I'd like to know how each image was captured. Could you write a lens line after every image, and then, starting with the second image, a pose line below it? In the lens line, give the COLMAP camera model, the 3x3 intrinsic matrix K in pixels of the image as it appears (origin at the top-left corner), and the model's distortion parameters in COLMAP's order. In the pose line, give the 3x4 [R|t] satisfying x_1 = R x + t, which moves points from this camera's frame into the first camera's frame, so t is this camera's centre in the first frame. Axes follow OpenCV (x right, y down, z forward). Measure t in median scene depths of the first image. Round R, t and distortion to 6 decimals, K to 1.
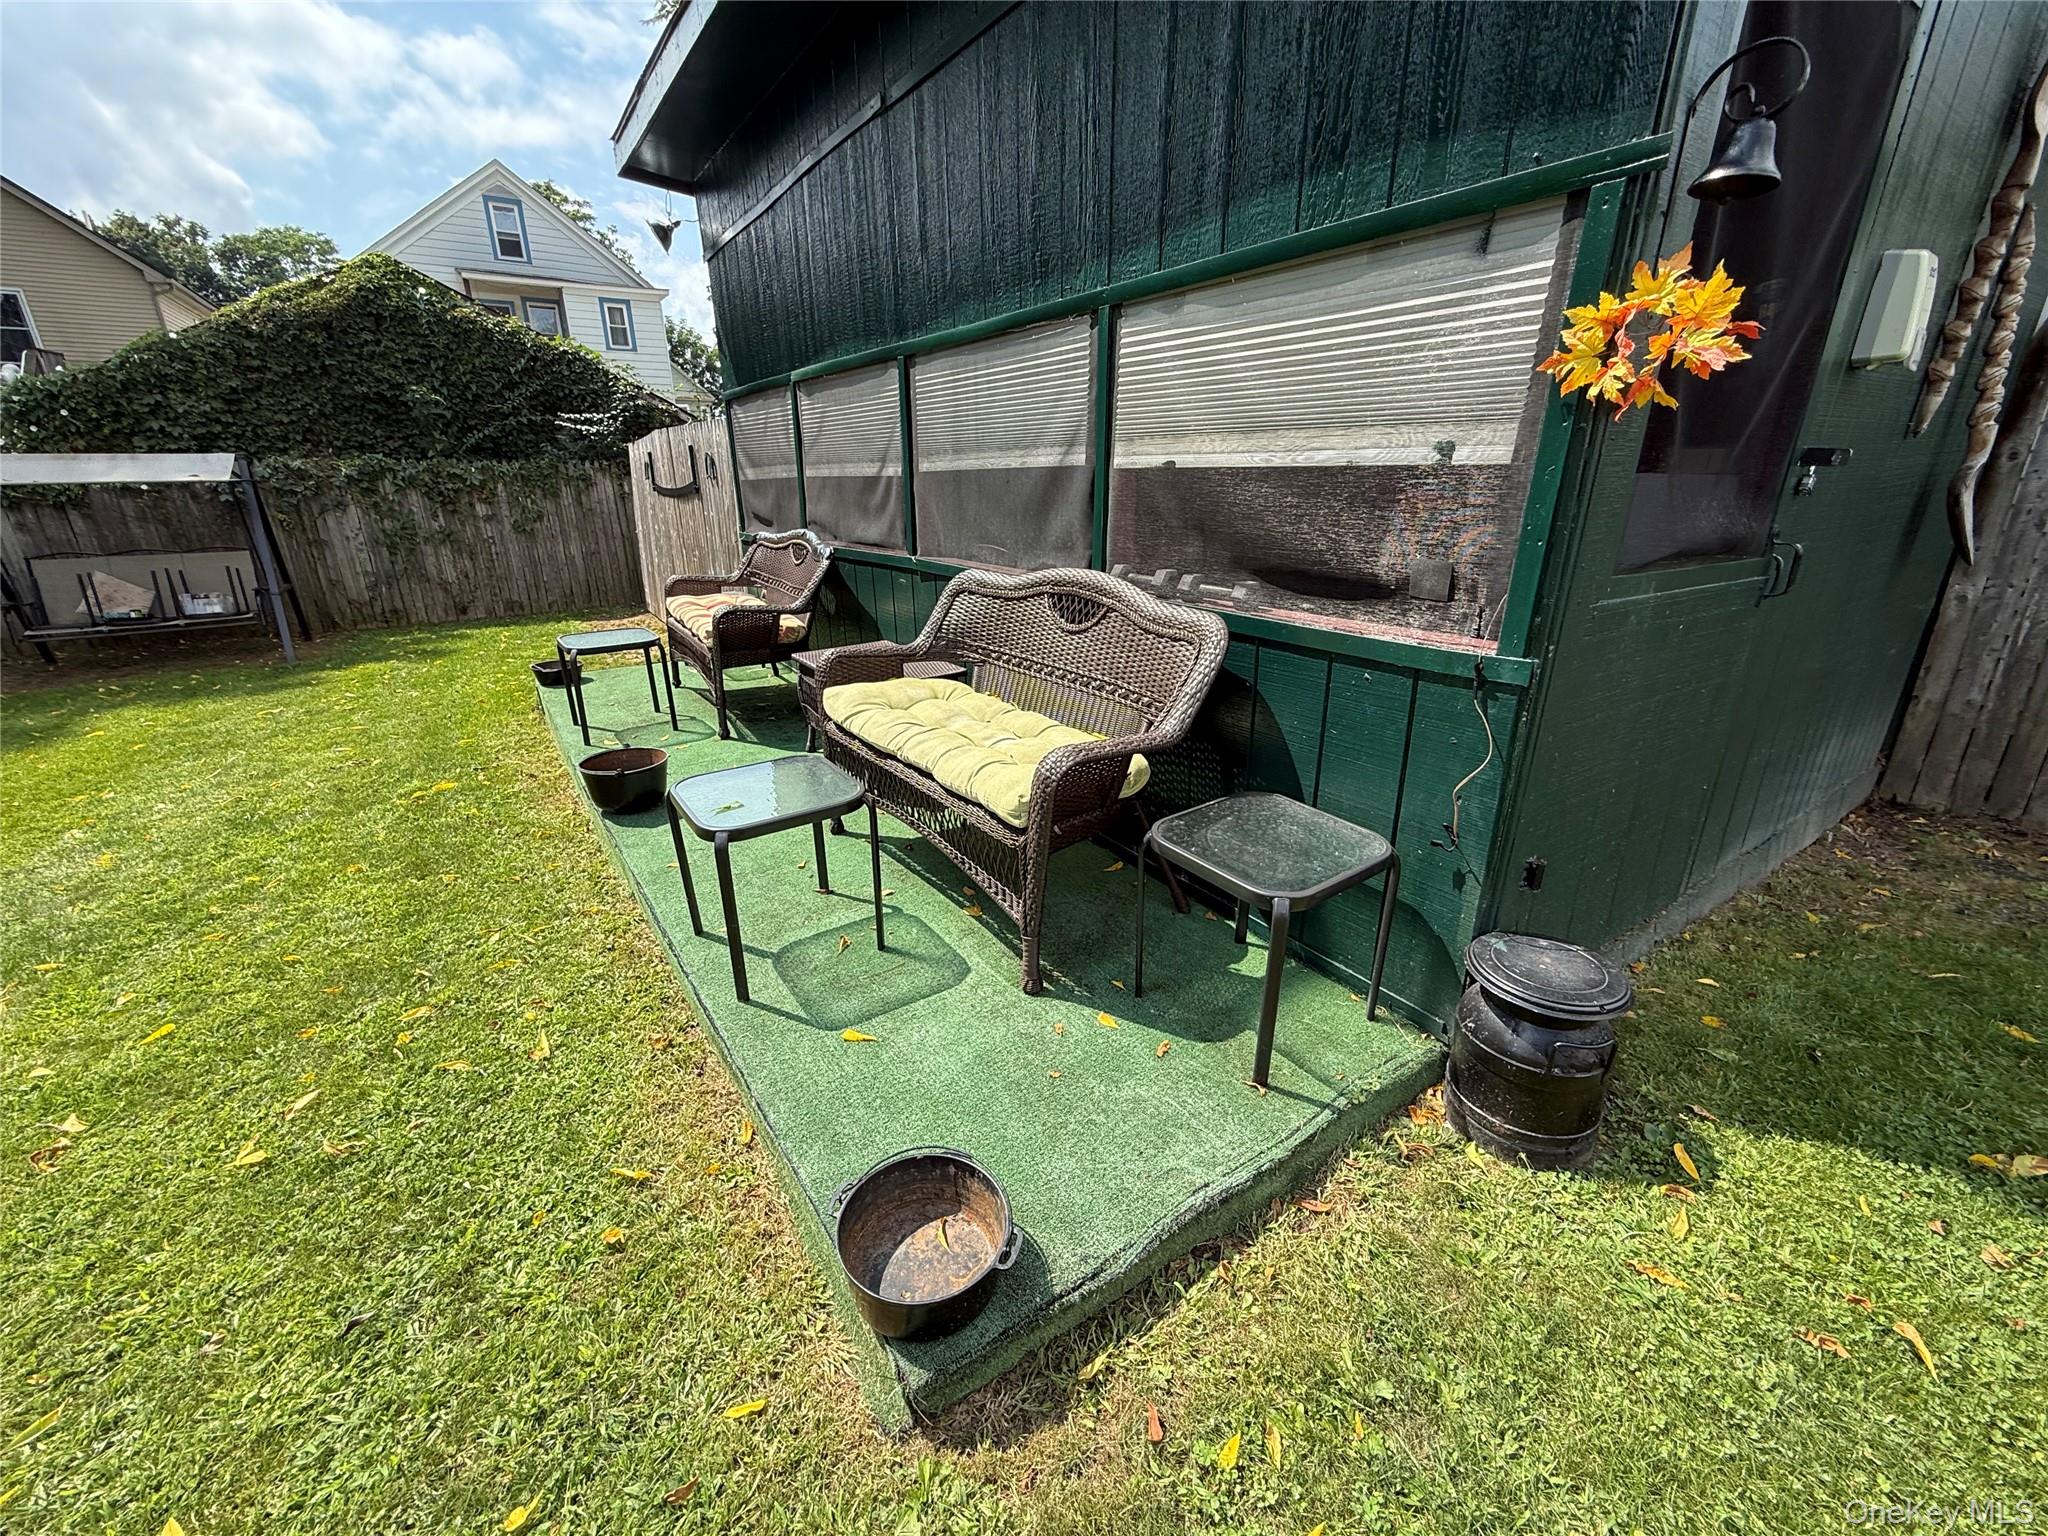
lens RADIAL K [[835.5, 0, 1024.0], [0, 835.5, 768.0], [0, 0, 1]] dist [-0.013044, 0.004942]
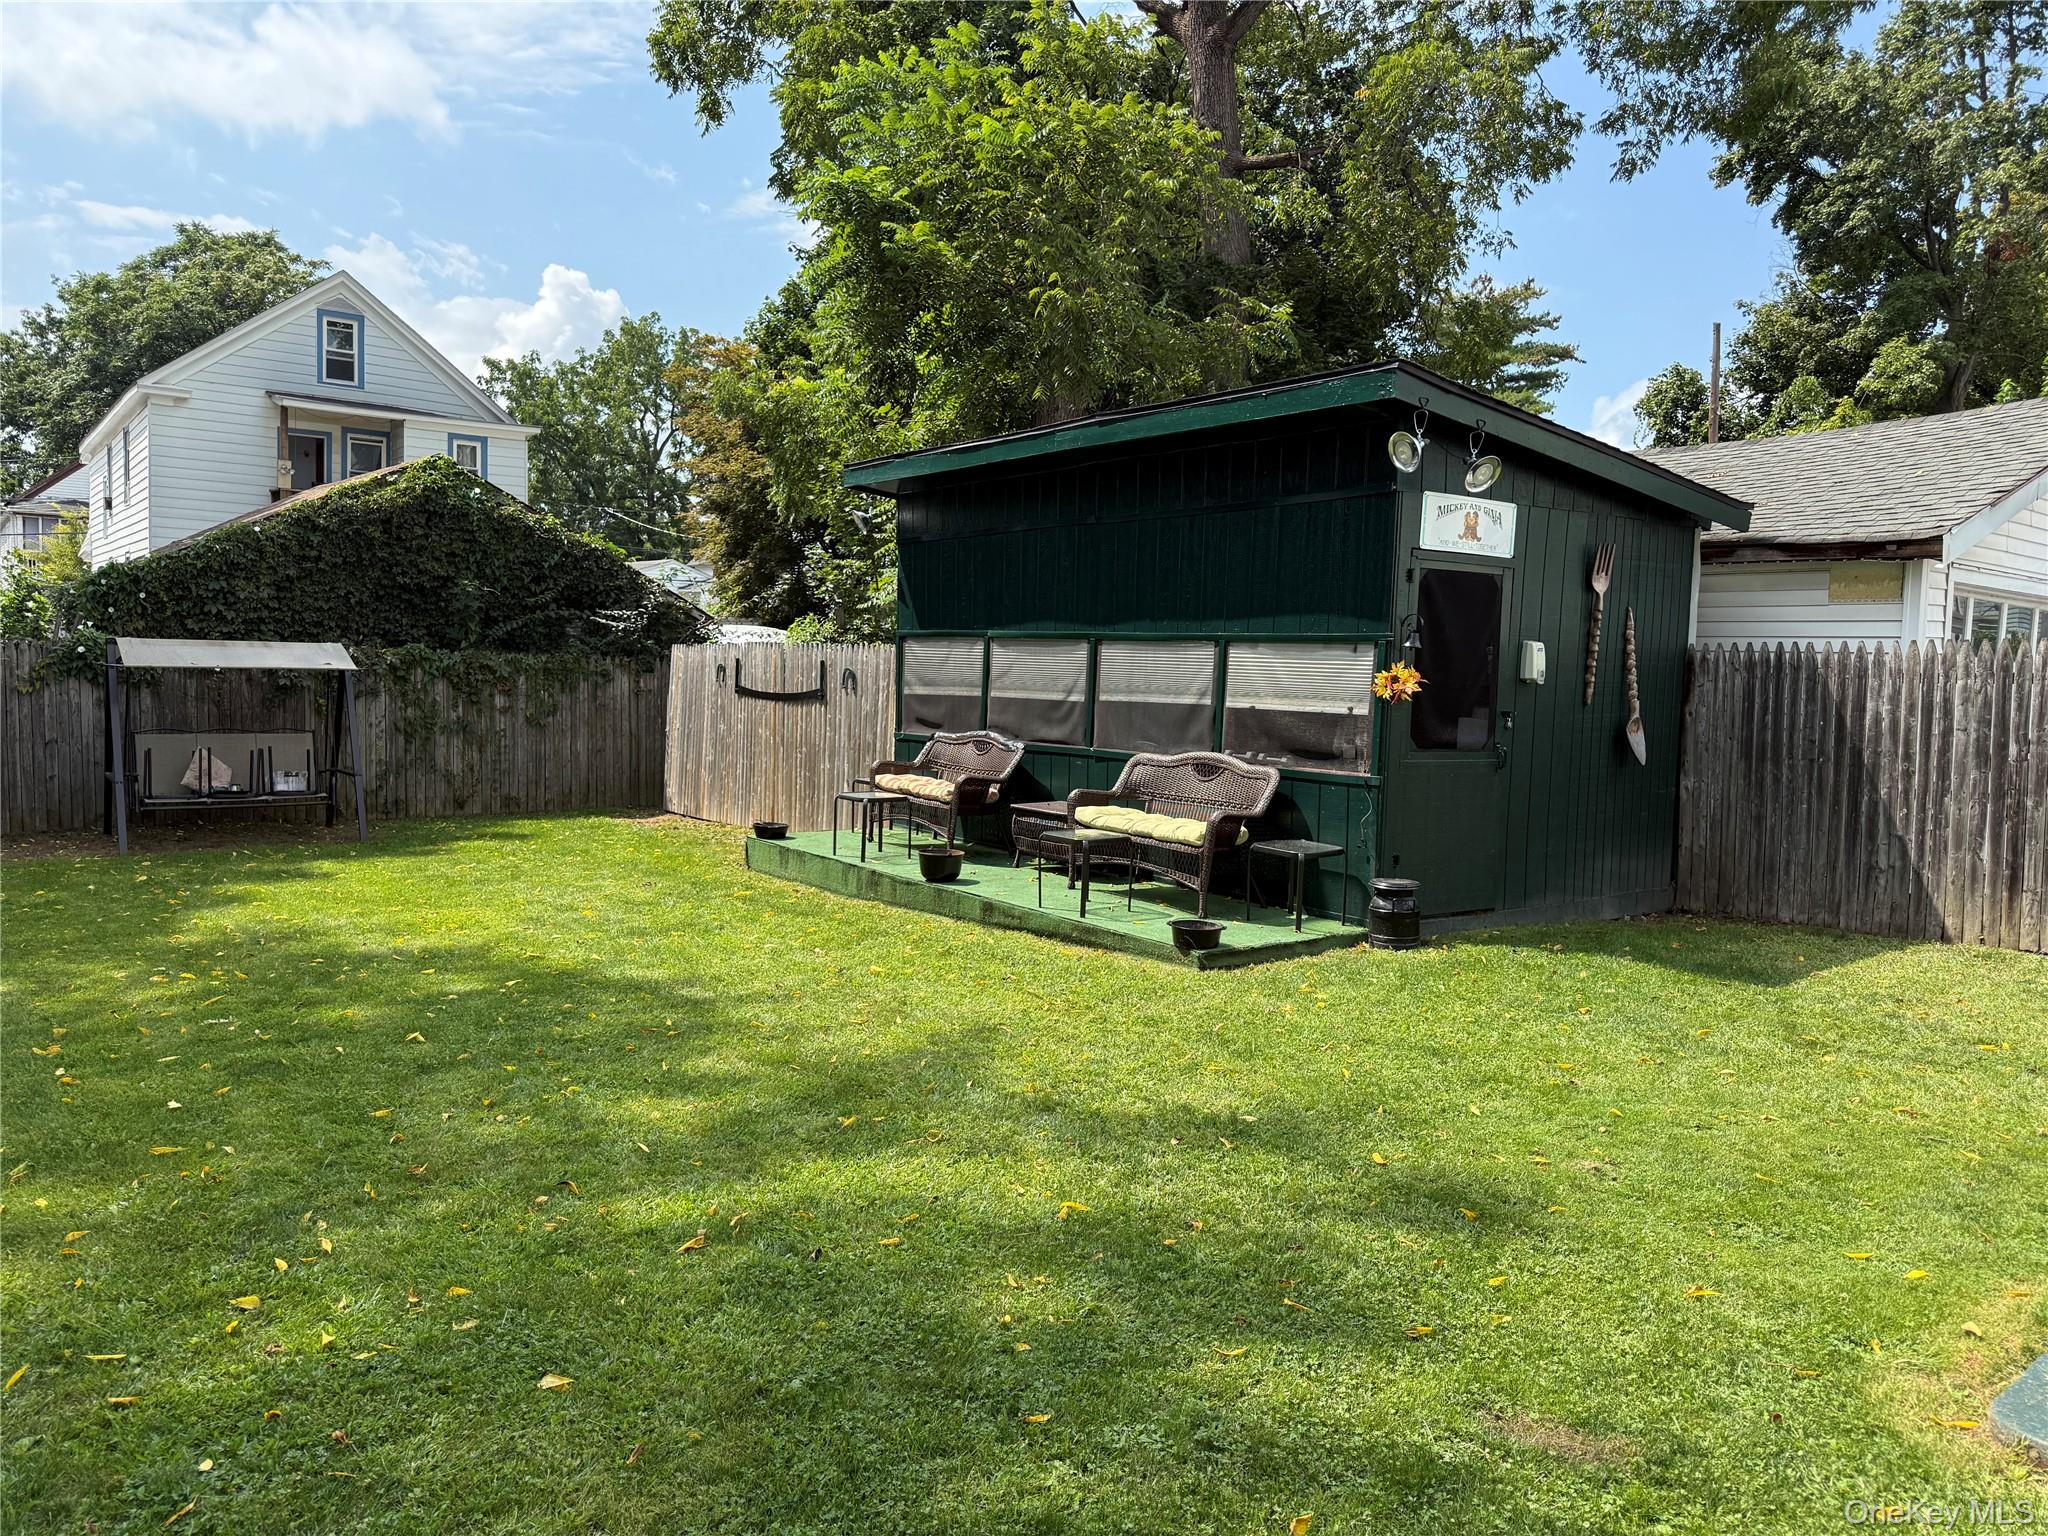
lens RADIAL K [[1539.8, 0, 1024.0], [0, 1539.8, 768.0], [0, 0, 1]] dist [0.008872, -0.004403]
pose [[0.996858, 0.033294, 0.071870, -0.278293], [-0.012834, 0.963269, -0.268232, 0.349239], [-0.078161, 0.266467, 0.960670, -1.103947]]
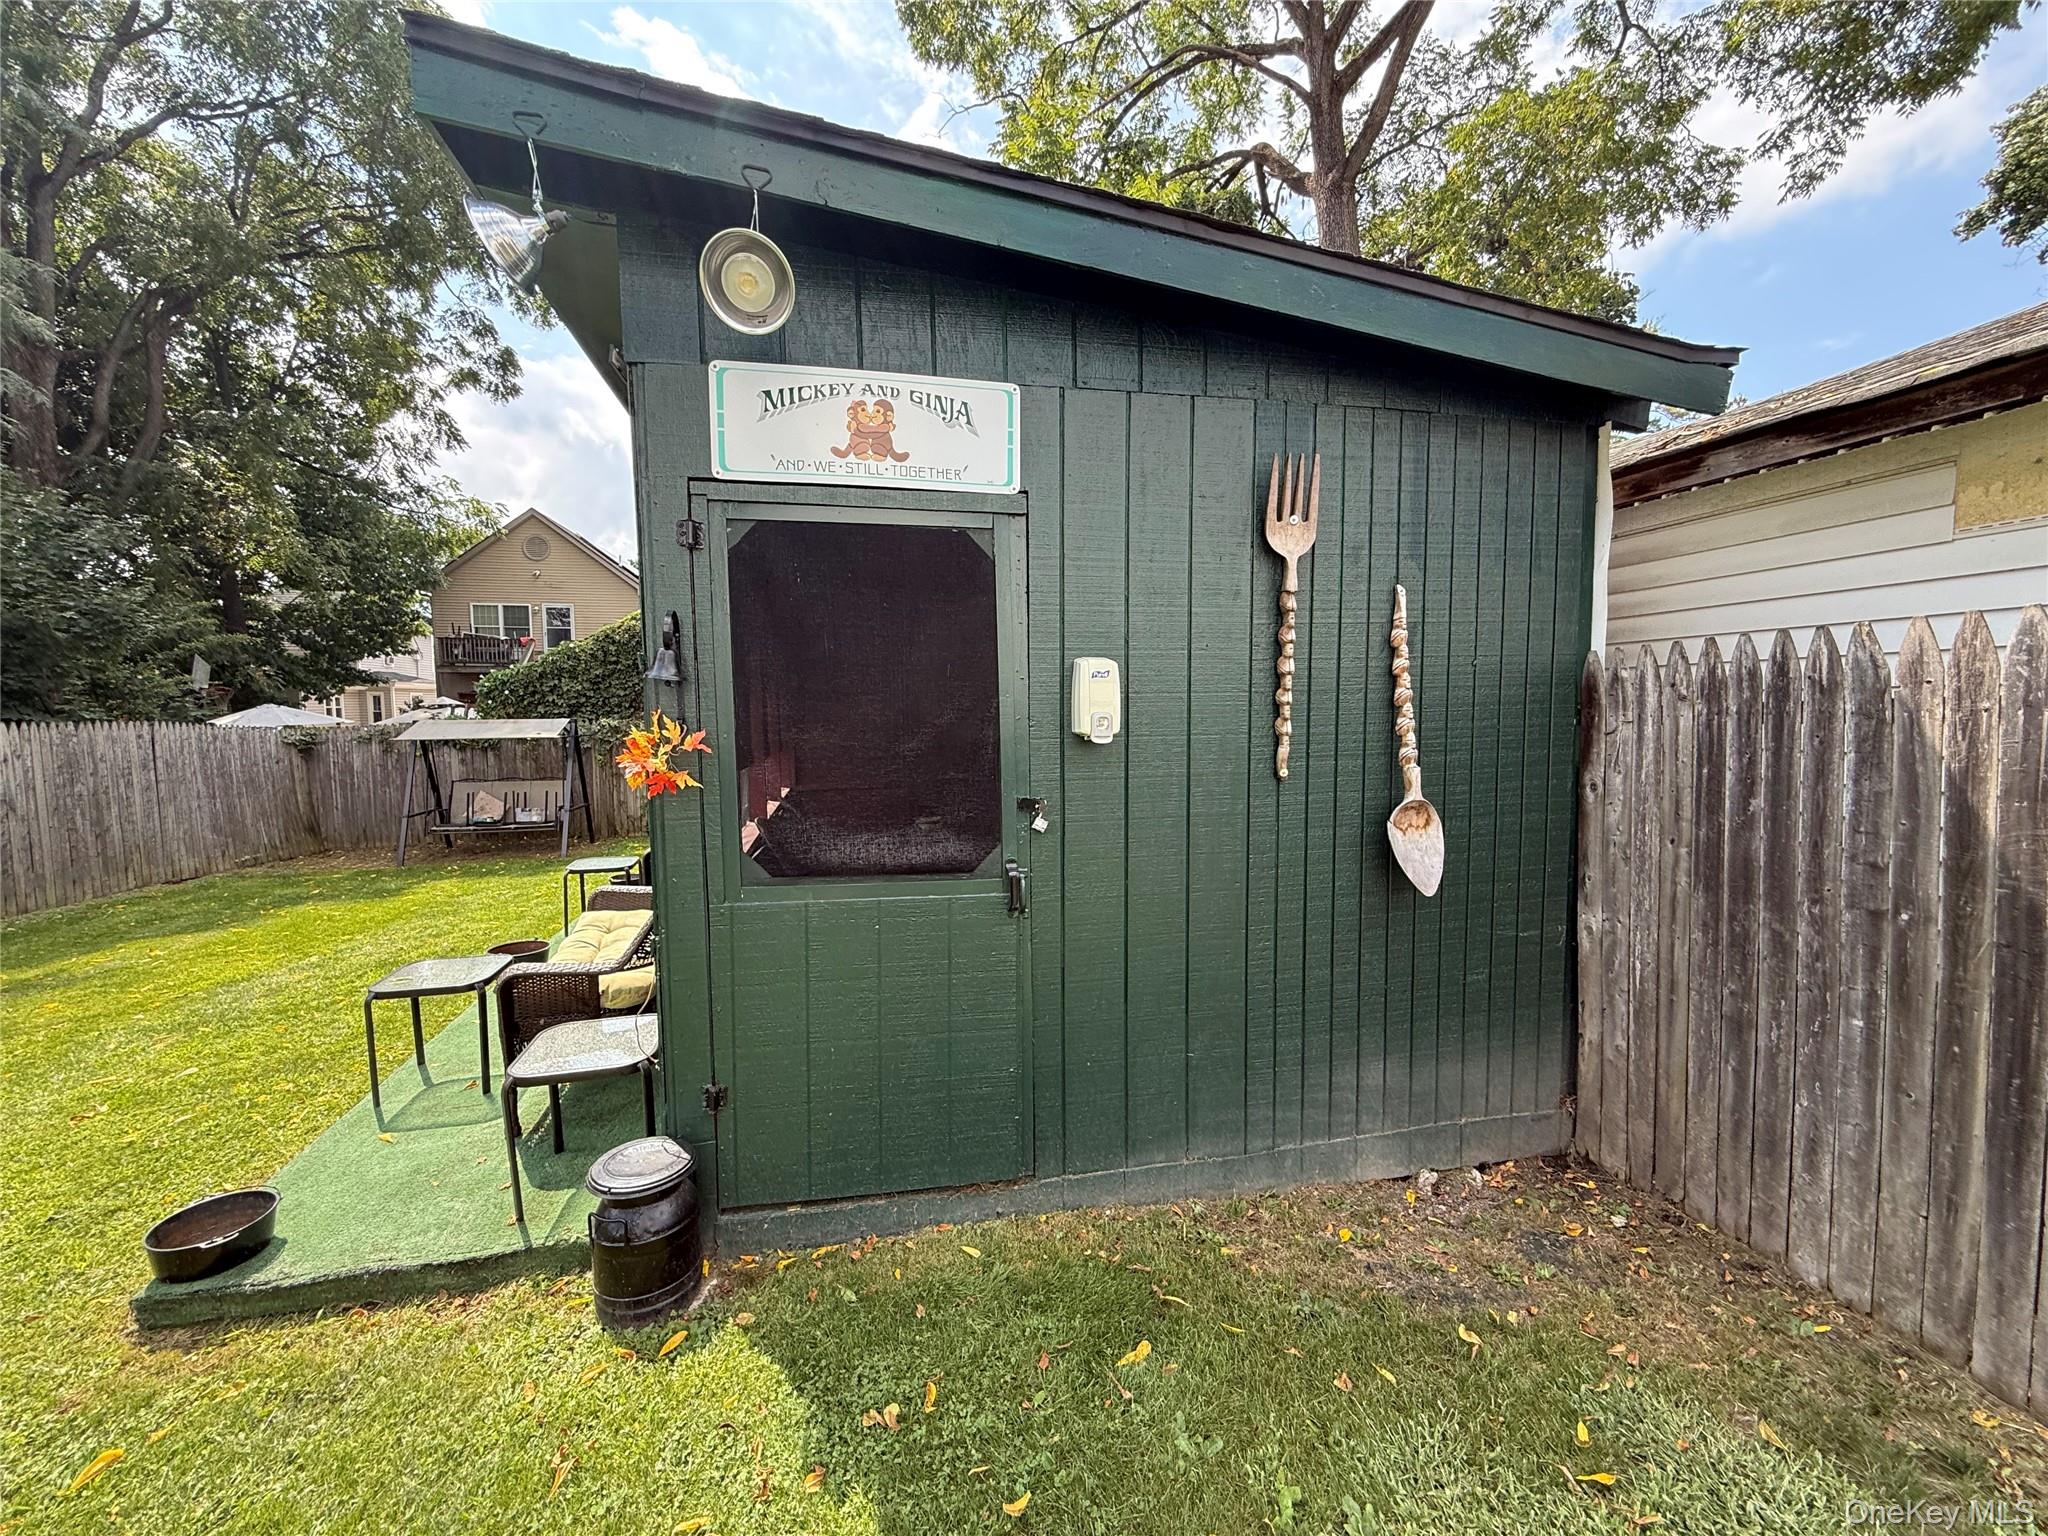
lens RADIAL K [[832.5, 0, 1024.0], [0, 832.5, 768.0], [0, 0, 1]] dist [0.000027, 0.000440]
pose [[0.927755, 0.029372, -0.372033, 0.470041], [-0.127415, 0.961925, -0.241795, -0.038856], [0.350766, 0.271729, 0.896173, -0.056646]]
